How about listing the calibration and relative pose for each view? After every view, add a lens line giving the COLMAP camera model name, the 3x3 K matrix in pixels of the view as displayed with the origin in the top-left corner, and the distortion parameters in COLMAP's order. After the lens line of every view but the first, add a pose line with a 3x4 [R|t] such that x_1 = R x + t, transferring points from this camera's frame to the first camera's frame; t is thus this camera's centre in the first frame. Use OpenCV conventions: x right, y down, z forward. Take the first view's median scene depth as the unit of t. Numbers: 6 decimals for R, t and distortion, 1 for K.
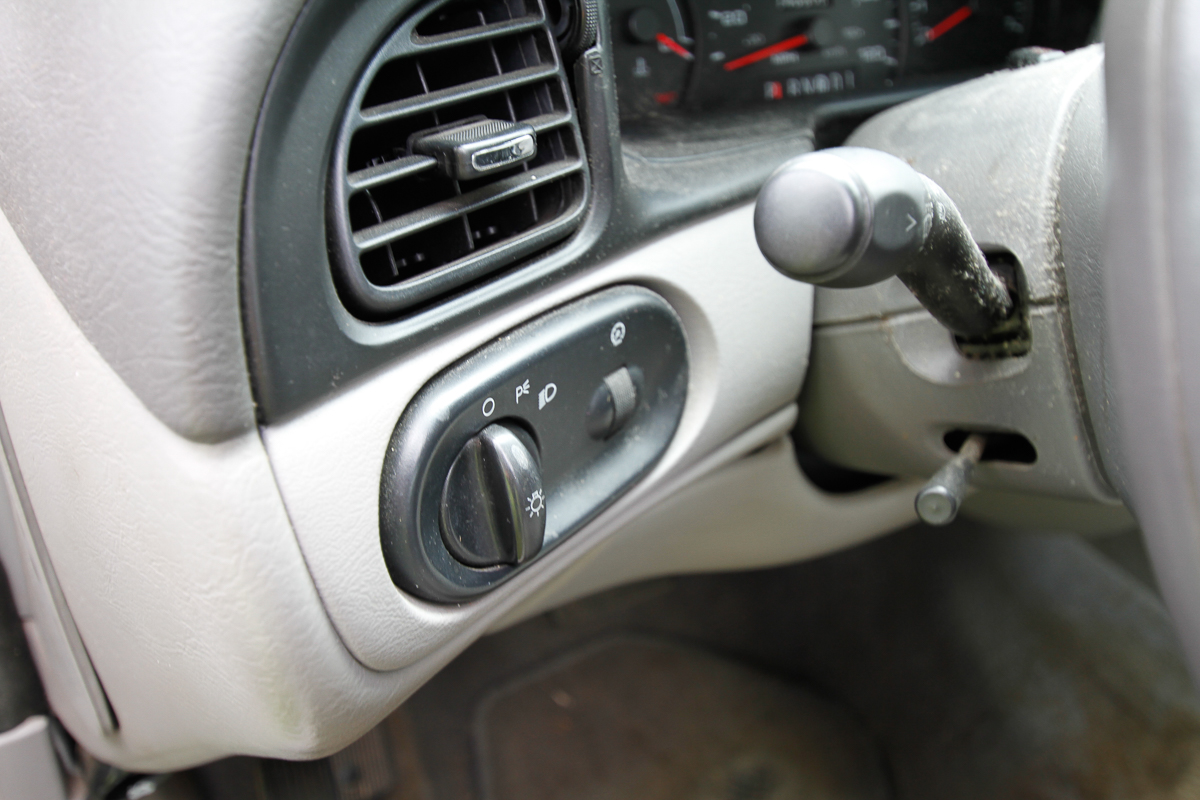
lens RADIAL K [[1108.4, 0, 600.0], [0, 1108.4, 400.0], [0, 0, 1]] dist [0.008808, 0.004532]
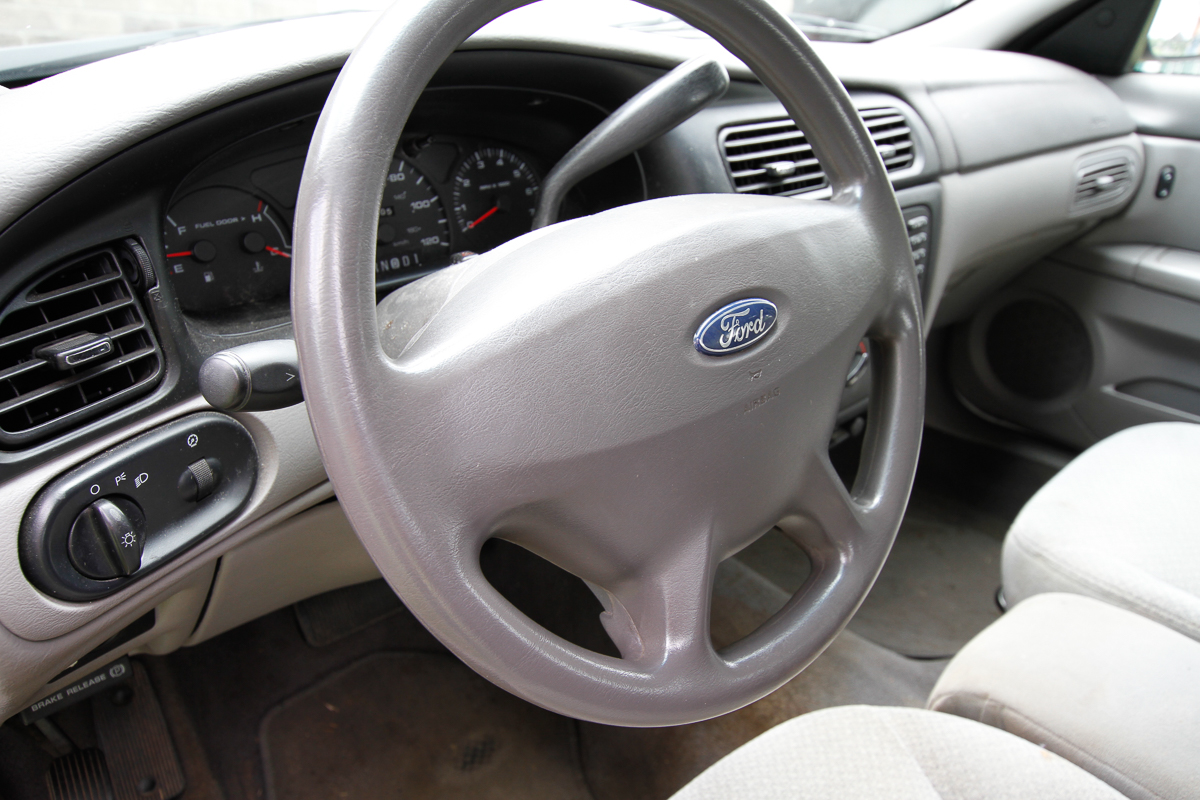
lens RADIAL K [[935.3, 0, 600.0], [0, 935.3, 400.0], [0, 0, 1]] dist [0.002703, 0.005224]
pose [[0.979572, -0.091753, 0.178939, 0.414889], [0.104419, 0.992556, -0.062683, 0.039851], [-0.171856, 0.080088, 0.981861, -0.616961]]
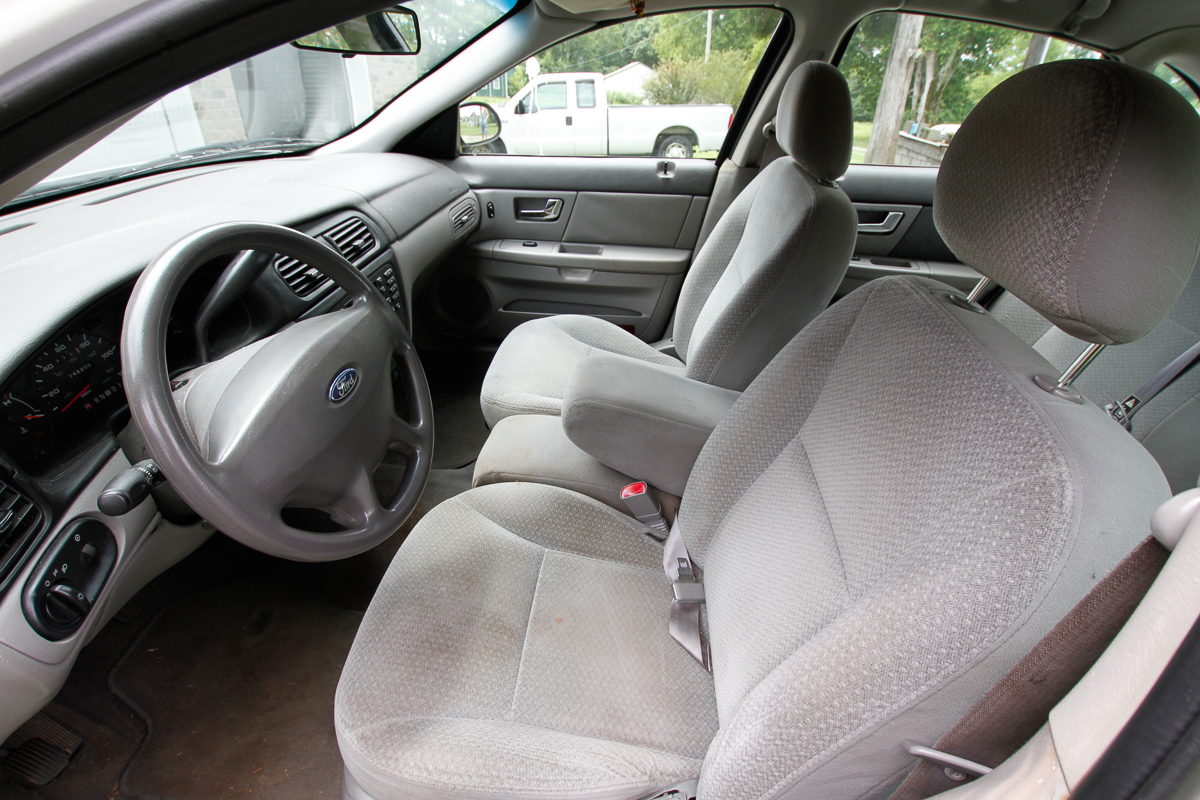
lens RADIAL K [[562.3, 0, 604.4], [0, 562.3, 409.1], [0, 0, 1]] dist [-0.045931, 0.011568]
pose [[0.607873, -0.458389, 0.648359, 0.103818], [0.396194, 0.882727, 0.252633, -0.197188], [-0.688129, 0.103307, 0.718197, -1.374513]]
